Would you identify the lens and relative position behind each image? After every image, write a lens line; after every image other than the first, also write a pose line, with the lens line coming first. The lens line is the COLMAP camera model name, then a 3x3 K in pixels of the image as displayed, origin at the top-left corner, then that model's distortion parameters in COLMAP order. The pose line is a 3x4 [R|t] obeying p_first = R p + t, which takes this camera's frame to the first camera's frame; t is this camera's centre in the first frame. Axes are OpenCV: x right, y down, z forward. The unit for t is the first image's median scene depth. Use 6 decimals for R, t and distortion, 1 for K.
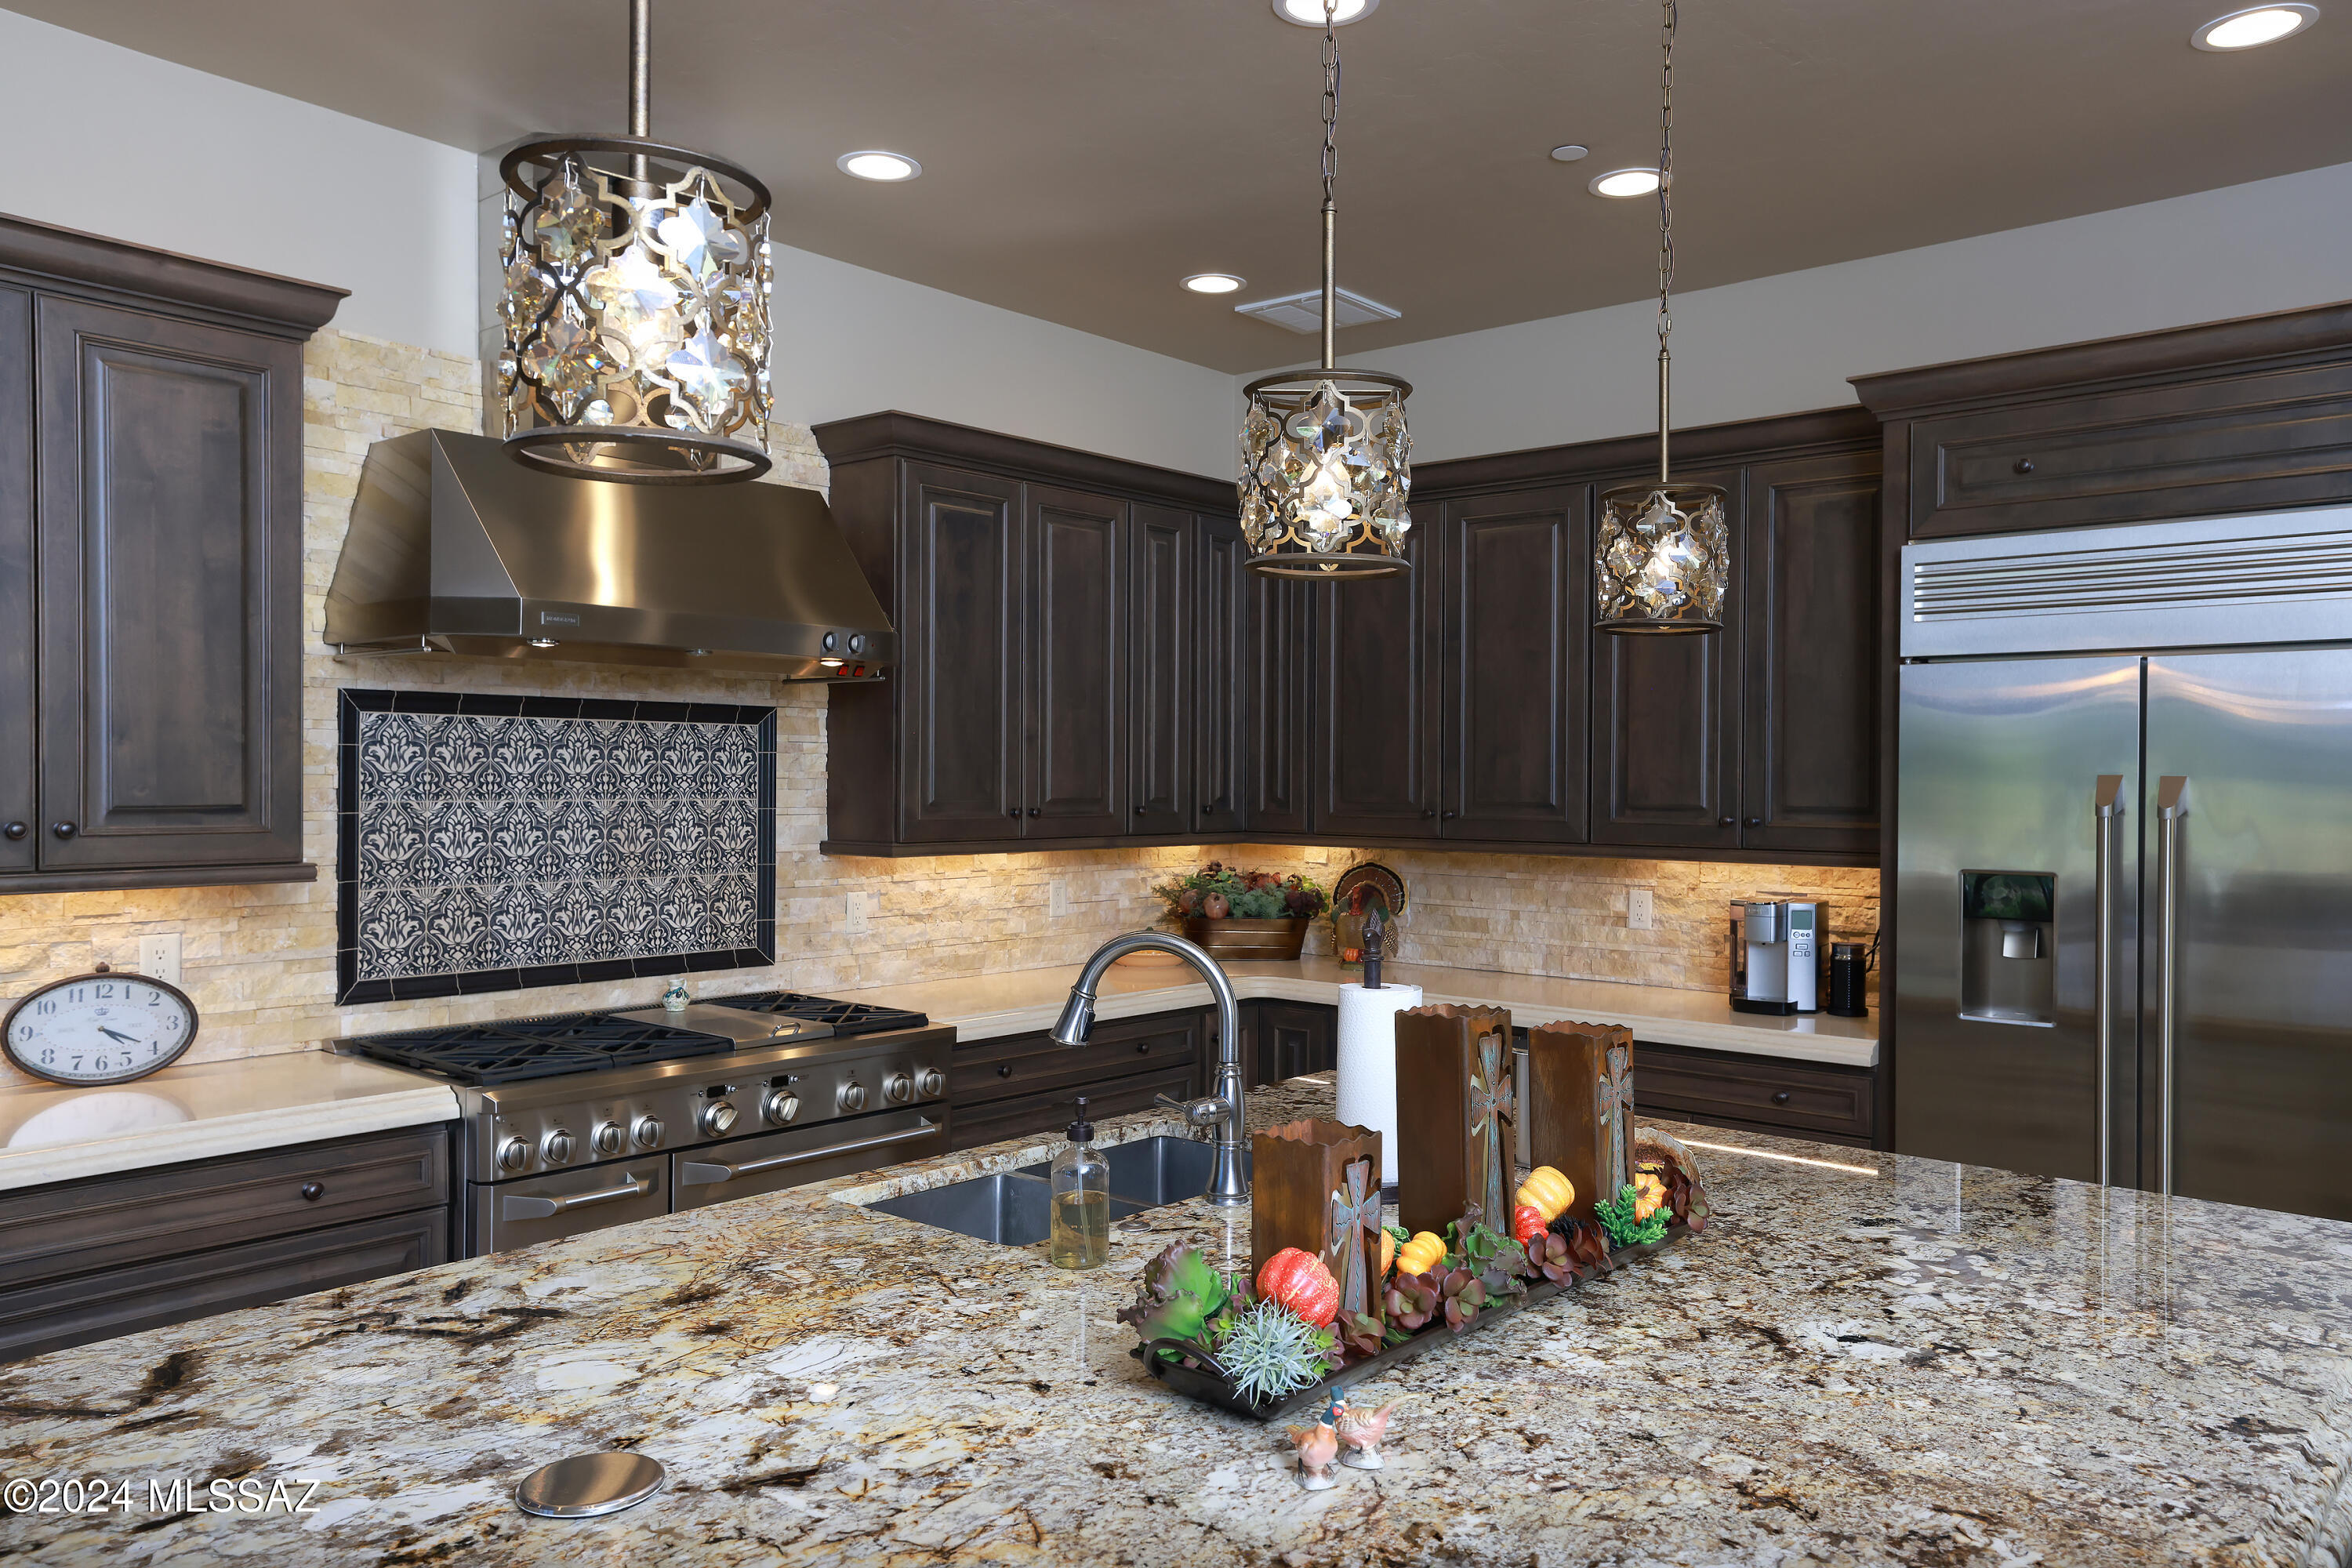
lens RADIAL K [[1687.3, 0, 1179.1], [0, 1687.3, 795.7], [0, 0, 1]] dist [0.028438, 0.005665]
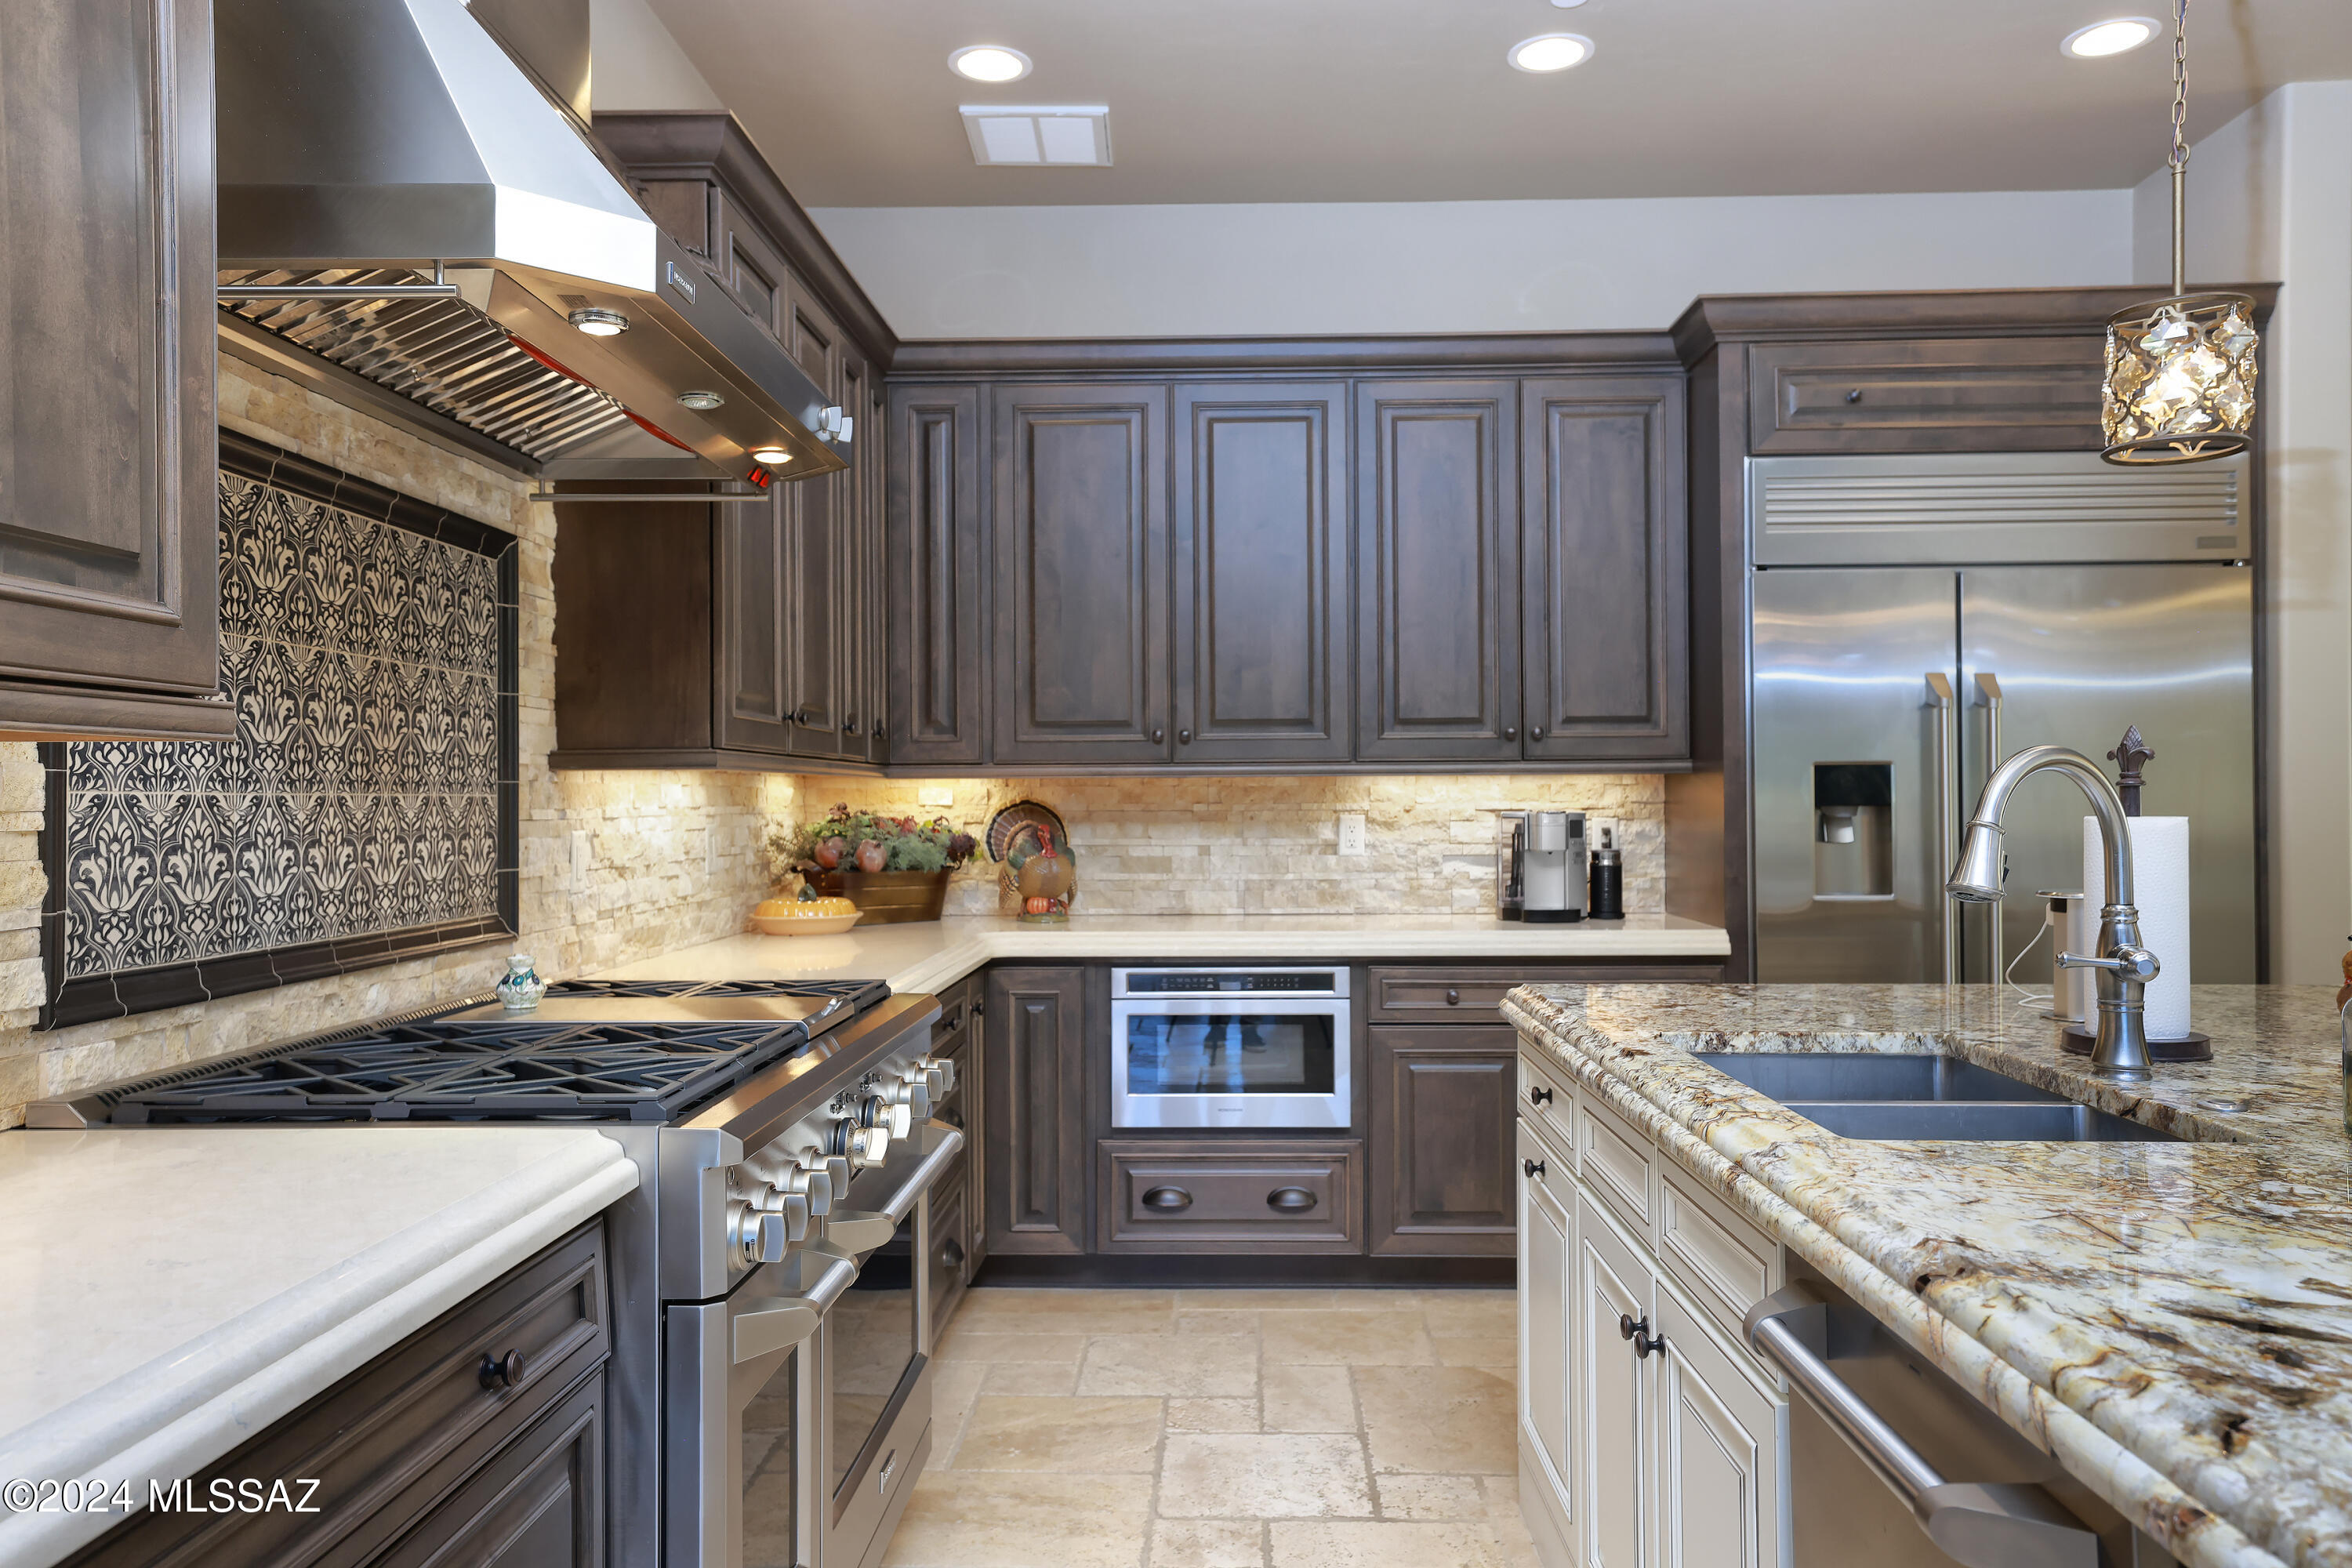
lens RADIAL K [[1683.3, 0, 1197.7], [0, 1683.3, 790.3], [0, 0, 1]] dist [0.027337, 0.007061]
pose [[0.775949, -0.008619, 0.630737, -0.444389], [0.018463, 0.999789, -0.009051, 0.054446], [-0.630526, 0.018668, 0.775944, 0.348762]]
